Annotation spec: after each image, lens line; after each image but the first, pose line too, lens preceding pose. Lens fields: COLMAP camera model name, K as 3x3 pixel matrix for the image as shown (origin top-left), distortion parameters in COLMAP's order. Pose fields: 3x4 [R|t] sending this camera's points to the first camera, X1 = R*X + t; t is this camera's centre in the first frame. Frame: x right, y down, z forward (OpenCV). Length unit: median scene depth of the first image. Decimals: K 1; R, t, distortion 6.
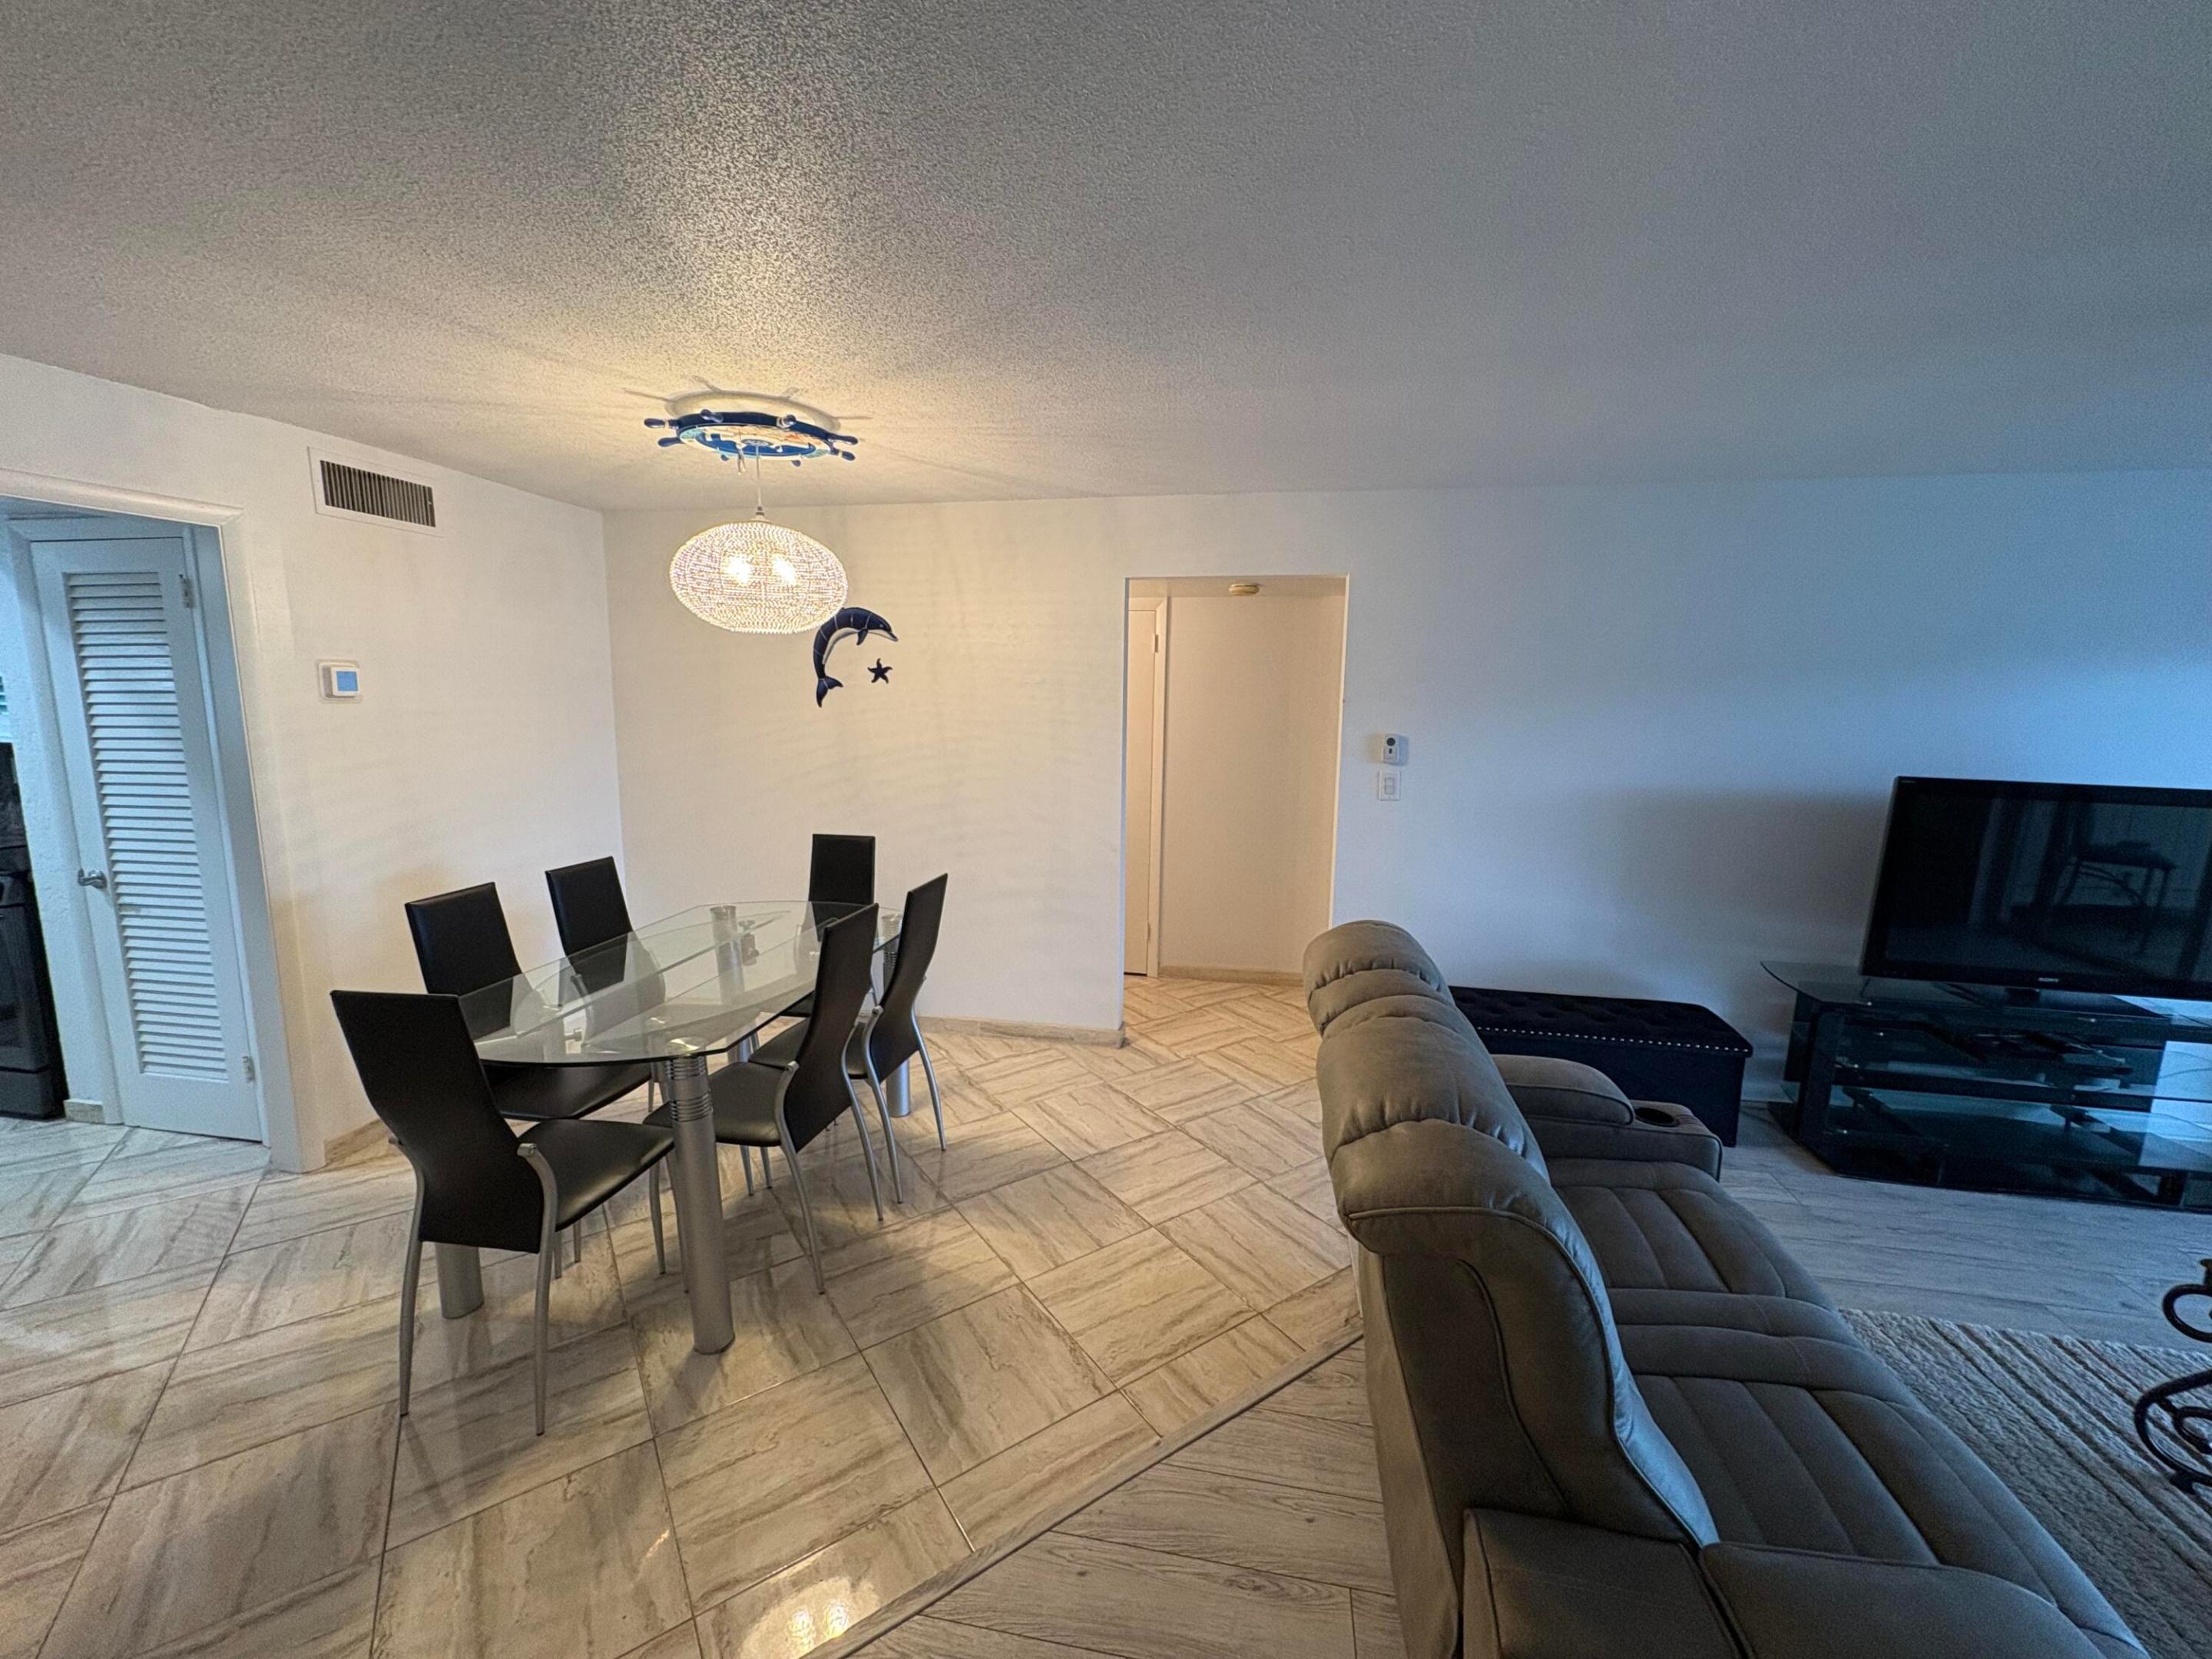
lens RADIAL K [[878.0, 0, 1103.3], [0, 878.0, 827.5], [0, 0, 1]] dist [-0.001903, 0.000338]
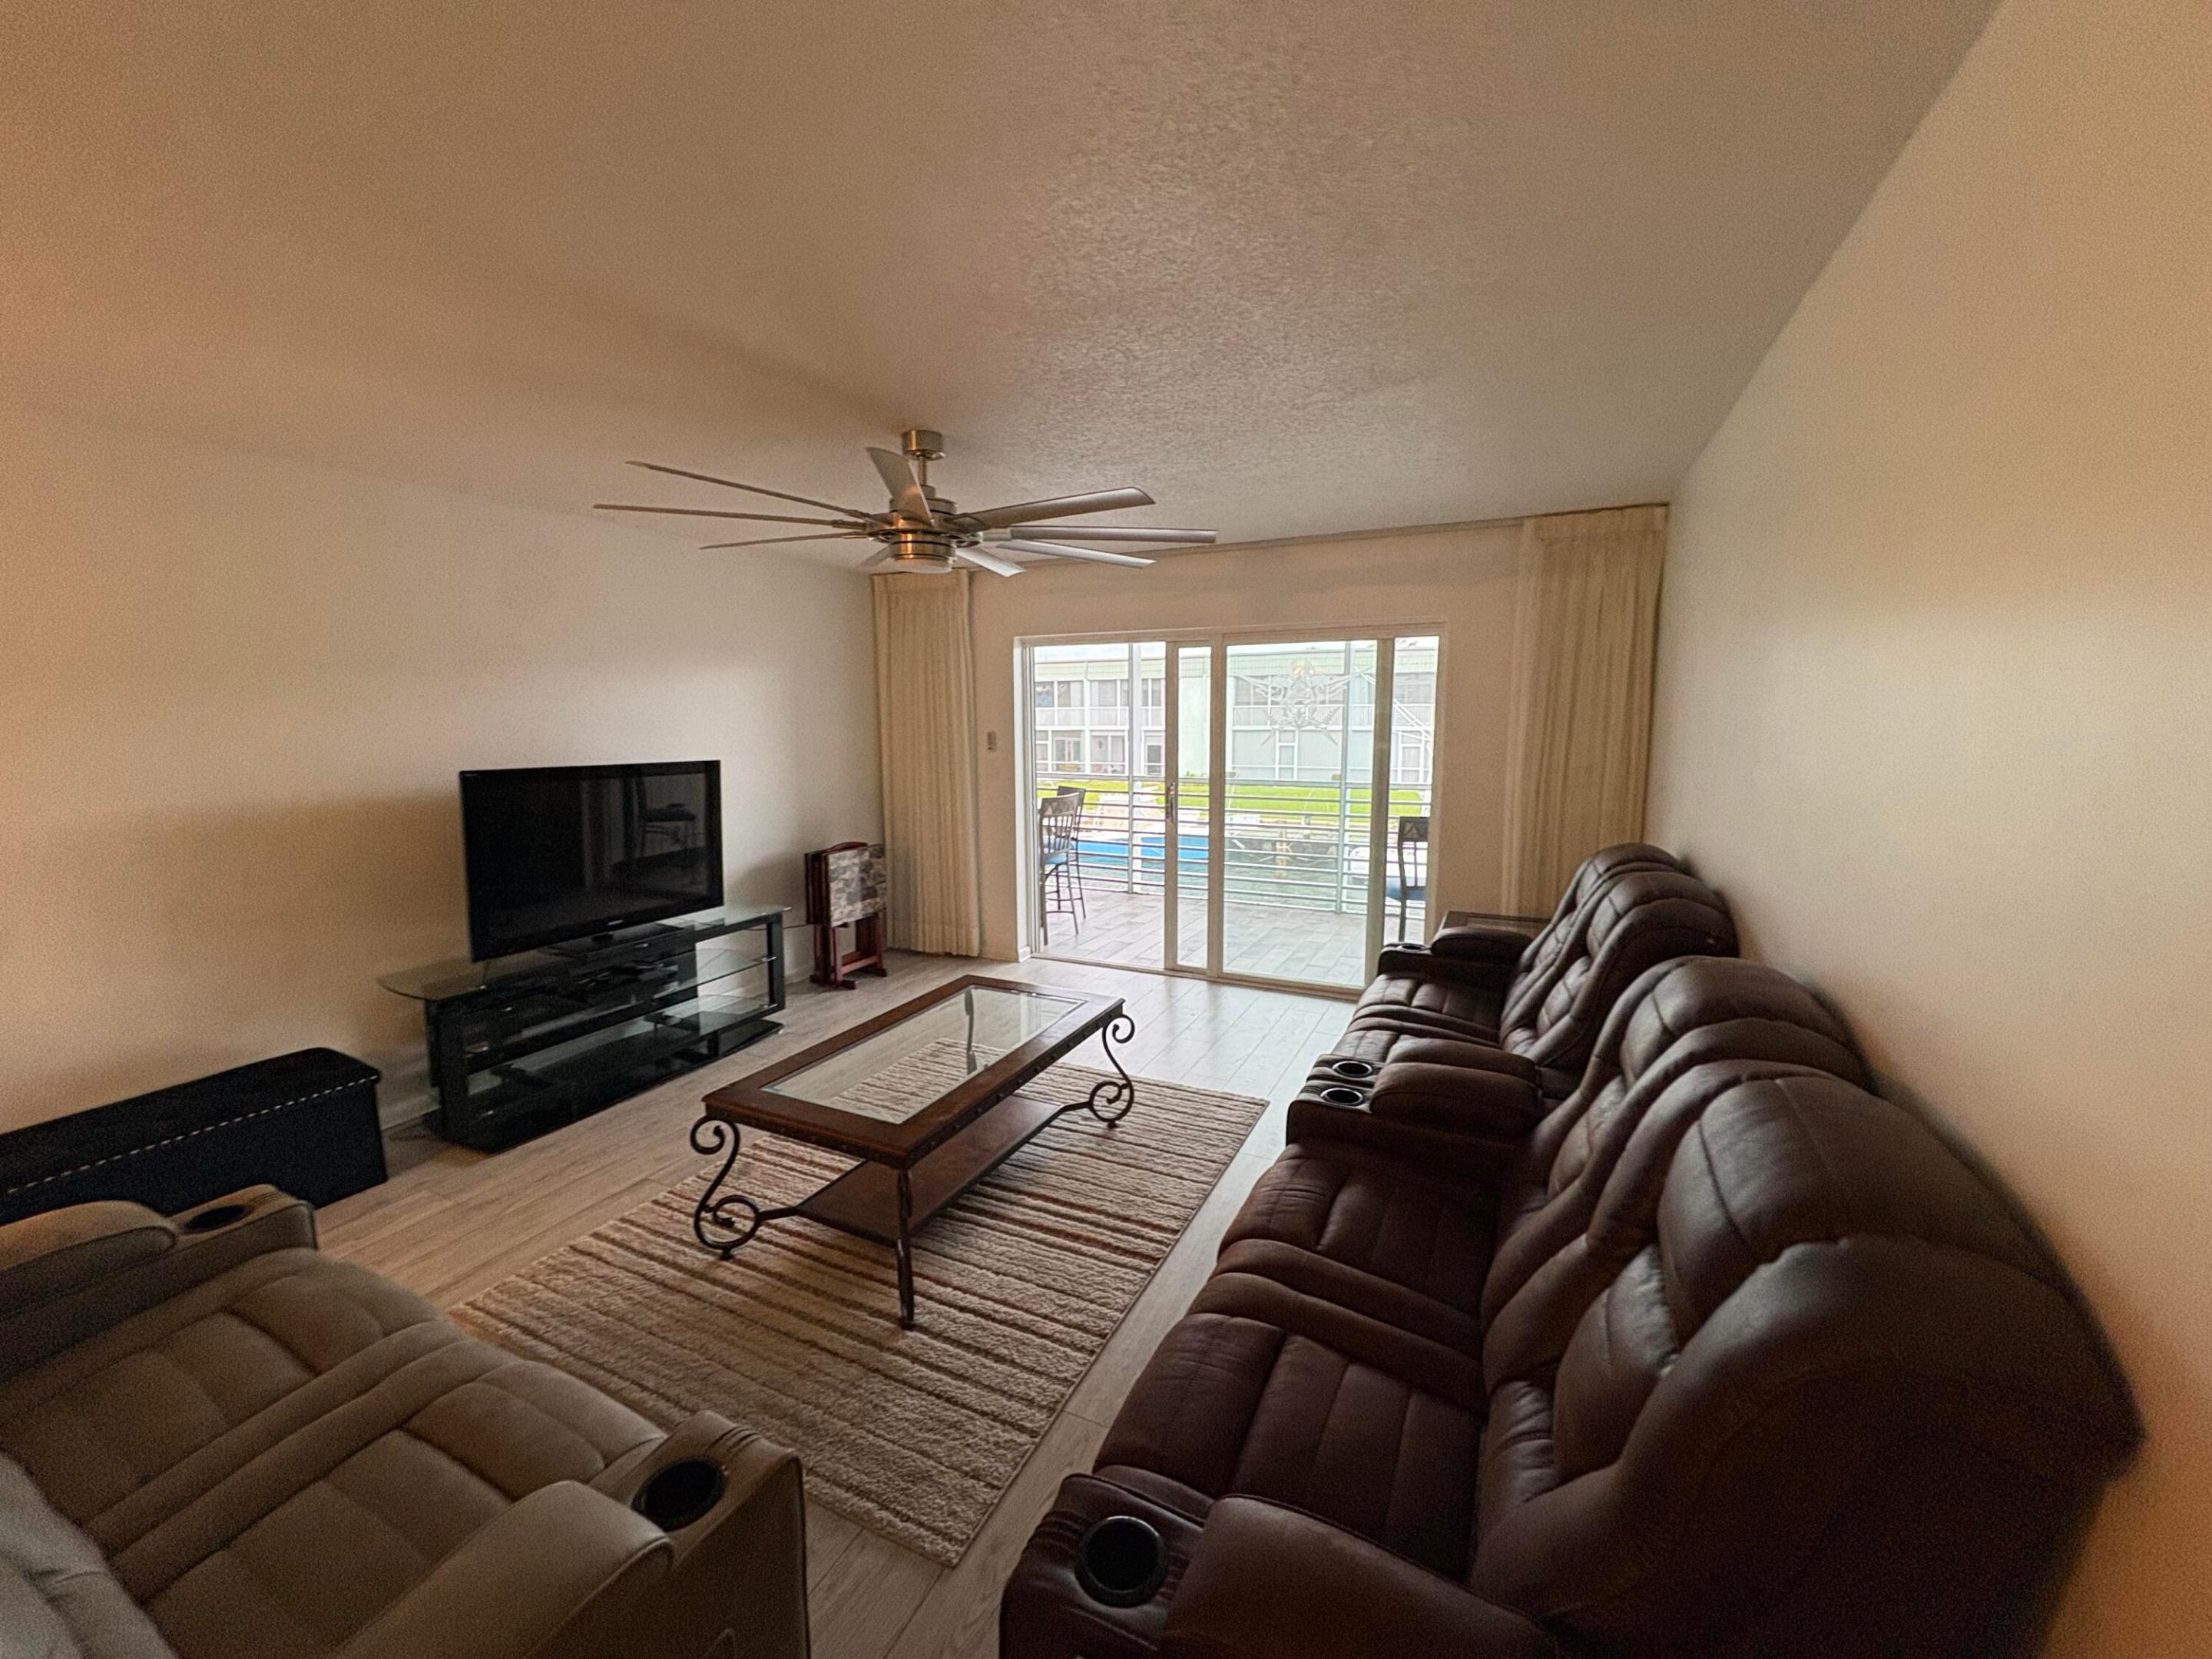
lens RADIAL K [[879.1, 0, 1100.3], [0, 879.1, 827.6], [0, 0, 1]] dist [0.000028, 0.000382]
pose [[0.266242, -0.145266, 0.952897, 0.108779], [0.149457, 0.982844, 0.108073, 0.010750], [-0.952249, 0.113643, 0.283386, -0.031341]]
